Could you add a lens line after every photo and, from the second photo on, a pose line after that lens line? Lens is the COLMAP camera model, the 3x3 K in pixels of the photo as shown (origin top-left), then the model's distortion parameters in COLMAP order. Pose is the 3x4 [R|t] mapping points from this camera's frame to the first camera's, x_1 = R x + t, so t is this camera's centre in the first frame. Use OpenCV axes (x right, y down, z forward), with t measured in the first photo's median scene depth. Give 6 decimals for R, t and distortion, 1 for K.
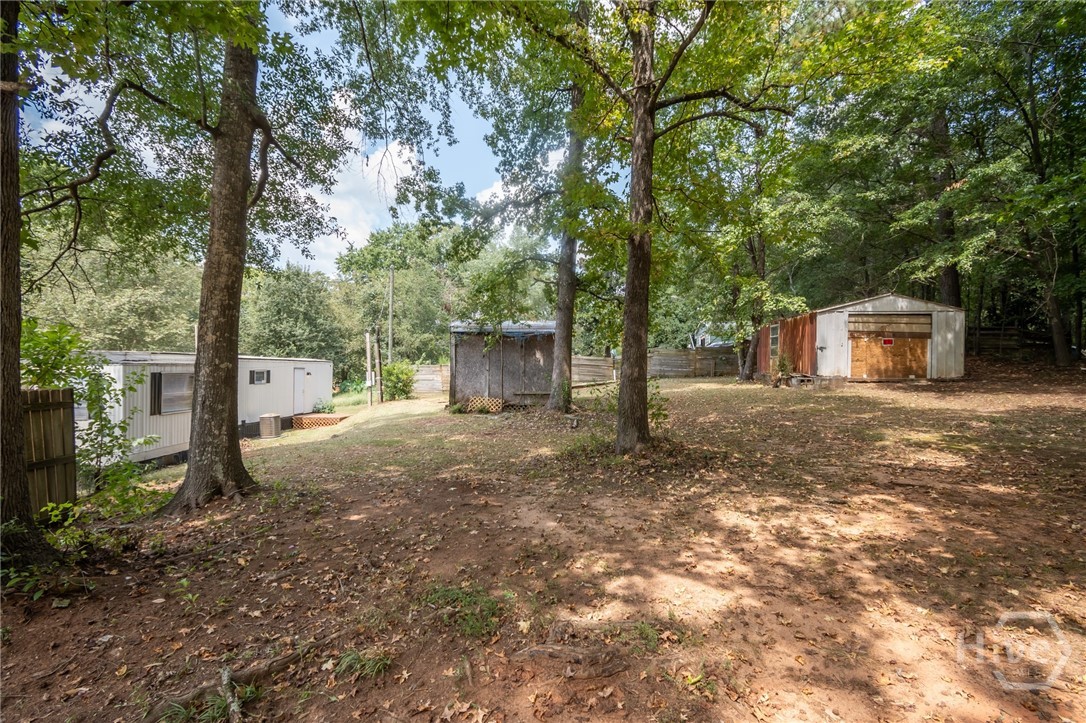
lens RADIAL K [[494.0, 0, 544.6], [0, 494.0, 362.5], [0, 0, 1]] dist [0.007757, -0.000884]
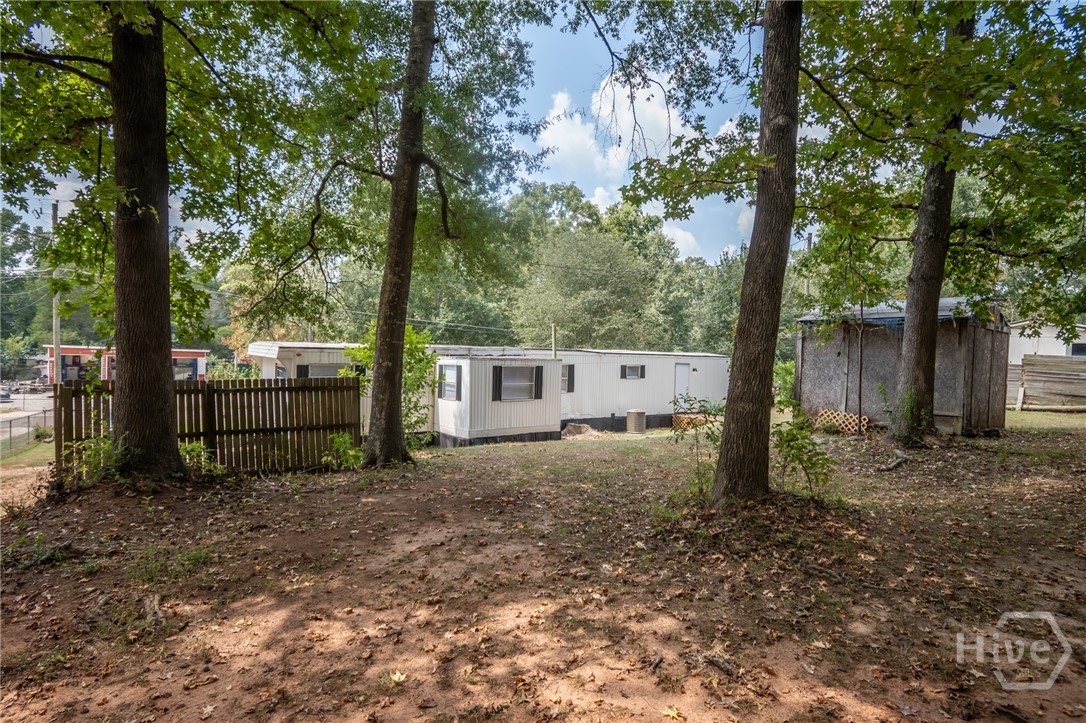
lens RADIAL K [[585.7, 0, 547.0], [0, 585.7, 366.1], [0, 0, 1]] dist [0.003541, -0.002164]
pose [[0.615576, 0.026763, -0.787623, 0.262631], [-0.011358, 0.999621, 0.025090, -0.010275], [0.787996, -0.006499, 0.615646, 0.137627]]
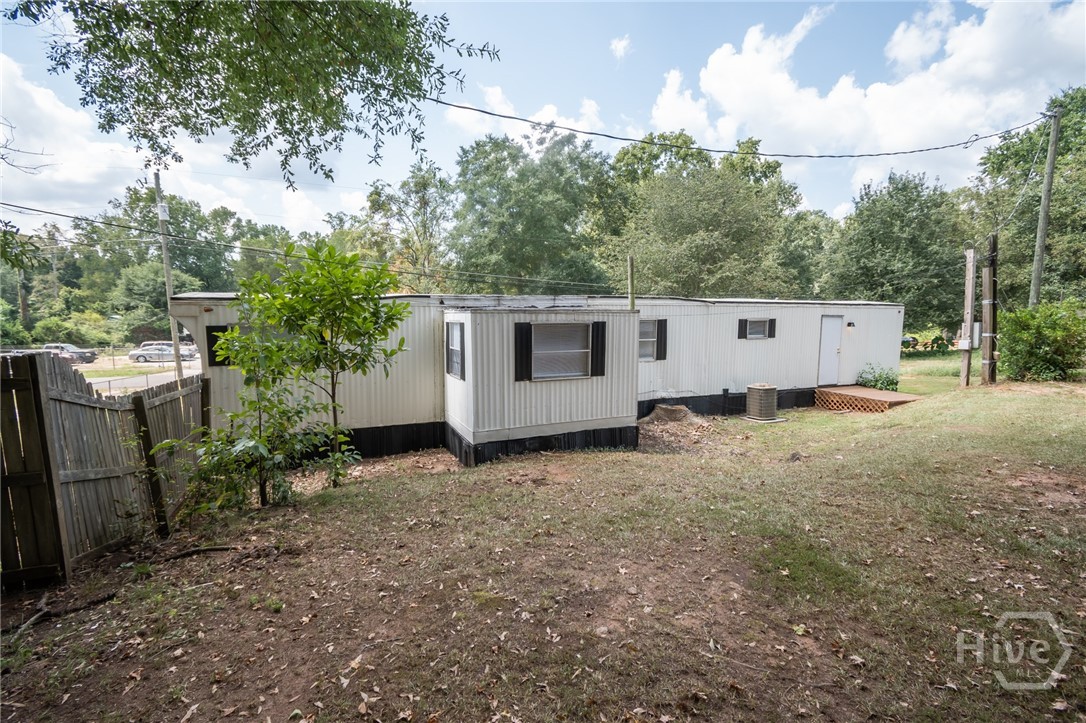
lens RADIAL K [[481.1, 0, 544.4], [0, 481.1, 363.5], [0, 0, 1]] dist [0.011672, -0.005626]
pose [[0.408669, 0.092499, -0.907983, -0.081230], [0.010412, 0.994314, 0.105981, 0.003525], [0.912623, -0.052765, 0.405382, 0.469165]]
